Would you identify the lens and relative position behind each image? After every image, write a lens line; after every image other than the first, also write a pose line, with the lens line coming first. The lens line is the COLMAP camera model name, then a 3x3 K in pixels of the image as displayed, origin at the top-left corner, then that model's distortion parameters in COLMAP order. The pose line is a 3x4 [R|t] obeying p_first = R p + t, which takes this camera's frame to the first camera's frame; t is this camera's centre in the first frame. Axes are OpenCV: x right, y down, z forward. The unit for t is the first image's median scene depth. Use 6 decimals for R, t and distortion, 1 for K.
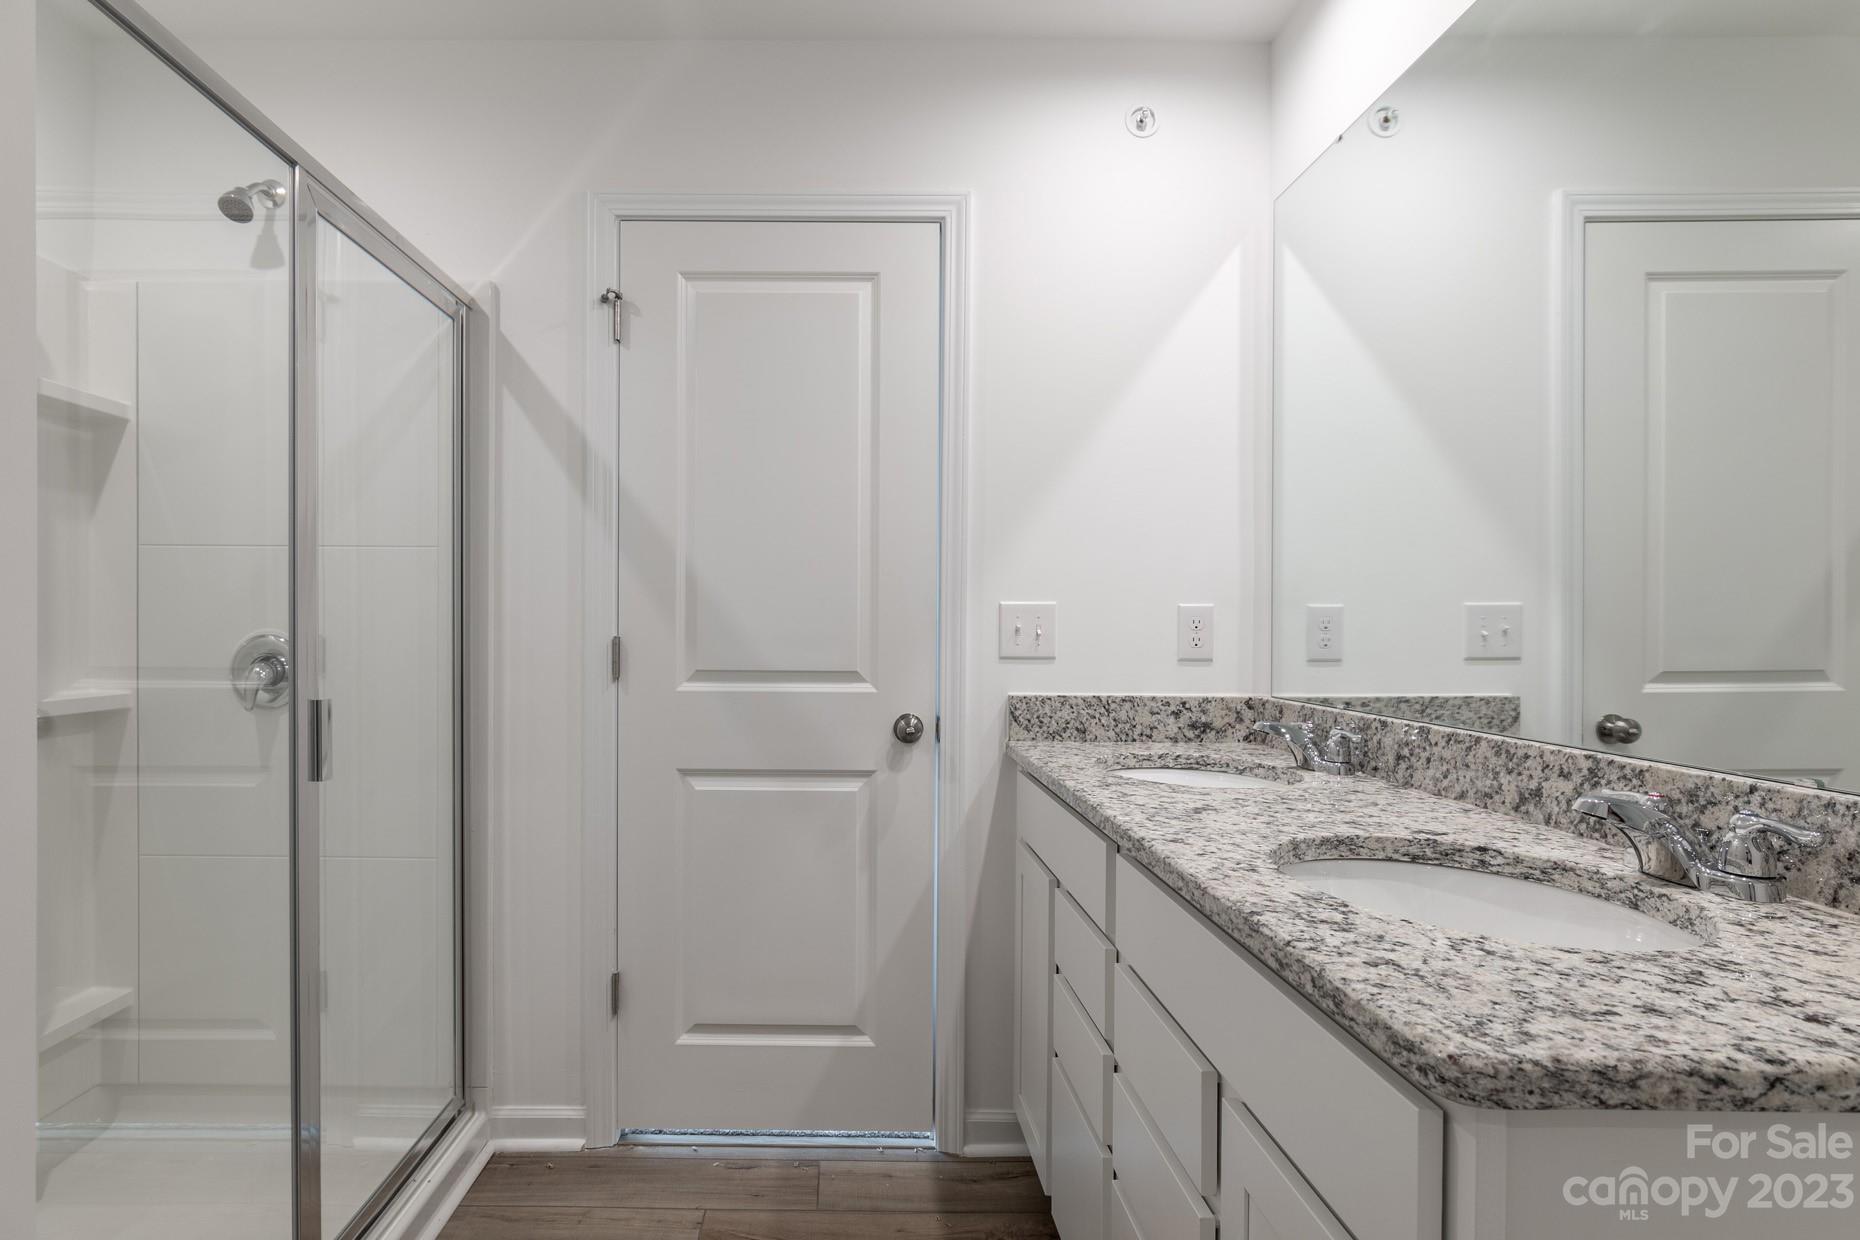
lens RADIAL K [[907.3, 0, 930.0], [0, 907.3, 620.0], [0, 0, 1]] dist [-0.001593, -0.000240]
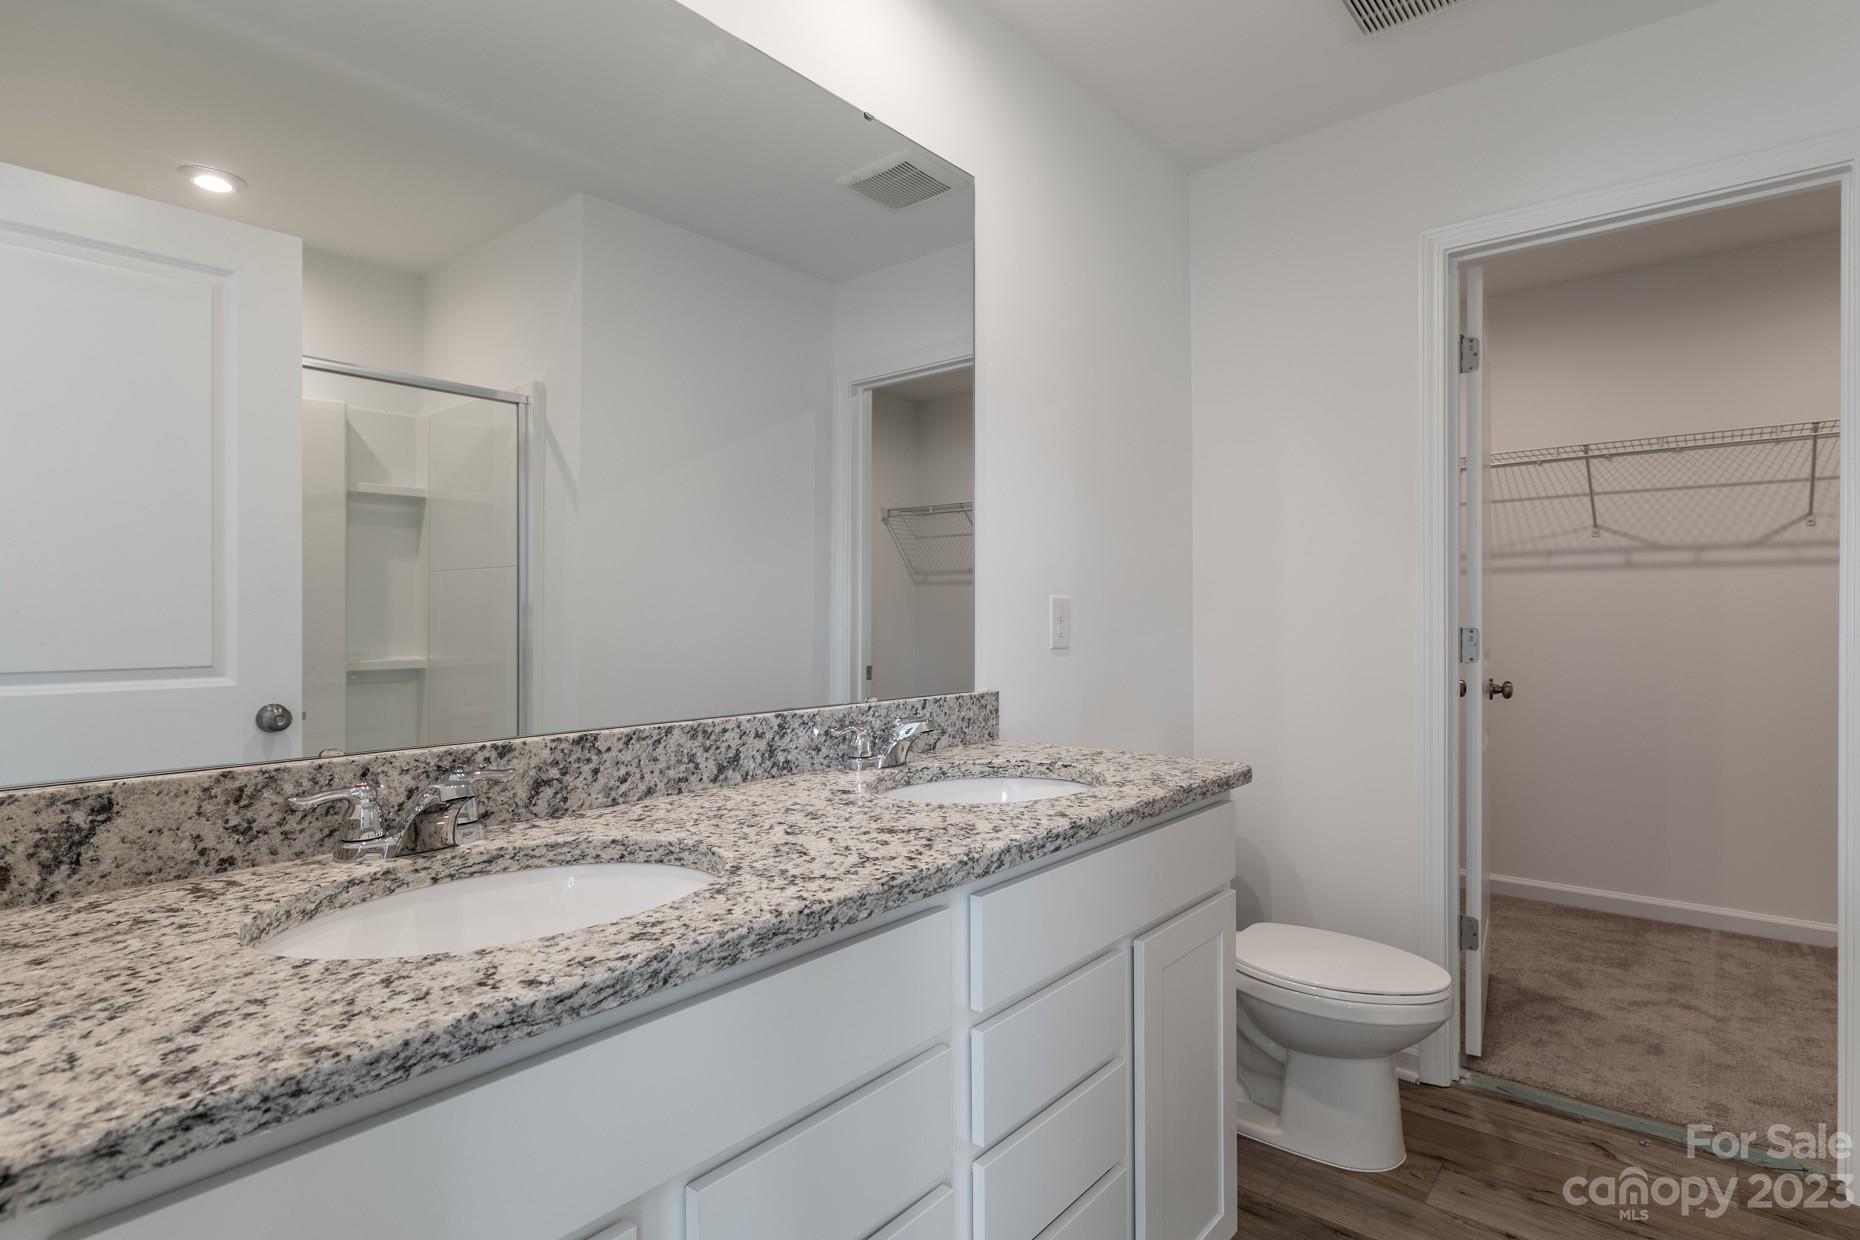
lens RADIAL K [[907.3, 0, 930.0], [0, 907.3, 620.0], [0, 0, 1]] dist [-0.001593, -0.000240]
pose [[-0.686088, 0.002331, 0.727515, -0.344450], [-0.000347, 0.999994, -0.003532, 0.013078], [-0.727519, -0.002675, -0.686082, 1.528024]]
